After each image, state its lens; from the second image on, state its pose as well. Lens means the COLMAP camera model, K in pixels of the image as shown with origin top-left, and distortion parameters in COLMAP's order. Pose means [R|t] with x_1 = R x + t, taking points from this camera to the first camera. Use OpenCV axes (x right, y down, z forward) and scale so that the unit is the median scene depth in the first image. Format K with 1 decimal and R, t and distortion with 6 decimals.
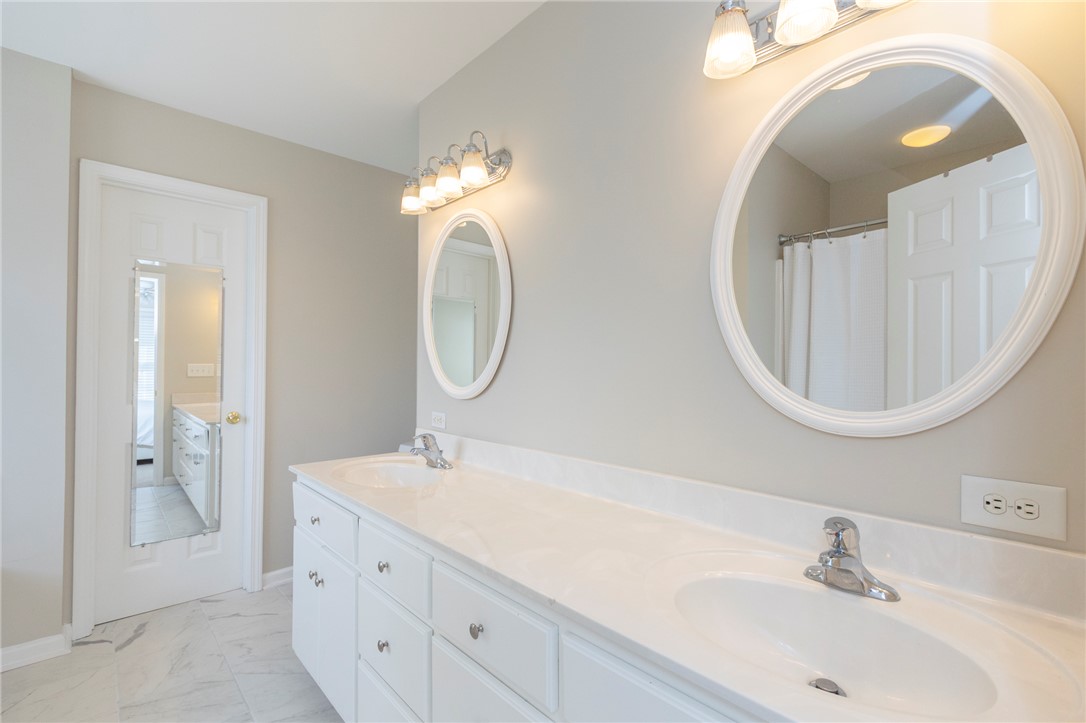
lens RADIAL K [[496.0, 0, 544.3], [0, 496.0, 361.2], [0, 0, 1]] dist [0.003114, -0.000686]
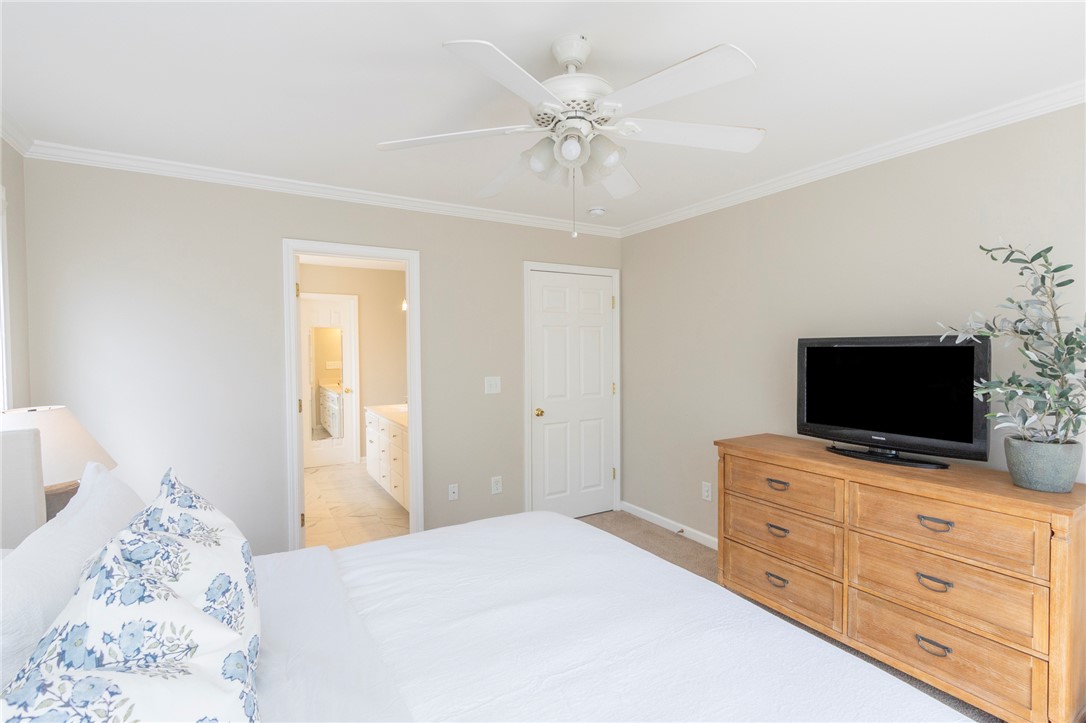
lens RADIAL K [[496.0, 0, 544.3], [0, 496.0, 361.2], [0, 0, 1]] dist [0.003114, -0.000686]
pose [[0.980468, -0.008246, -0.196506, 0.745181], [0.015355, 0.999280, 0.034681, -0.091149], [0.196079, -0.037021, 0.979889, -1.104532]]
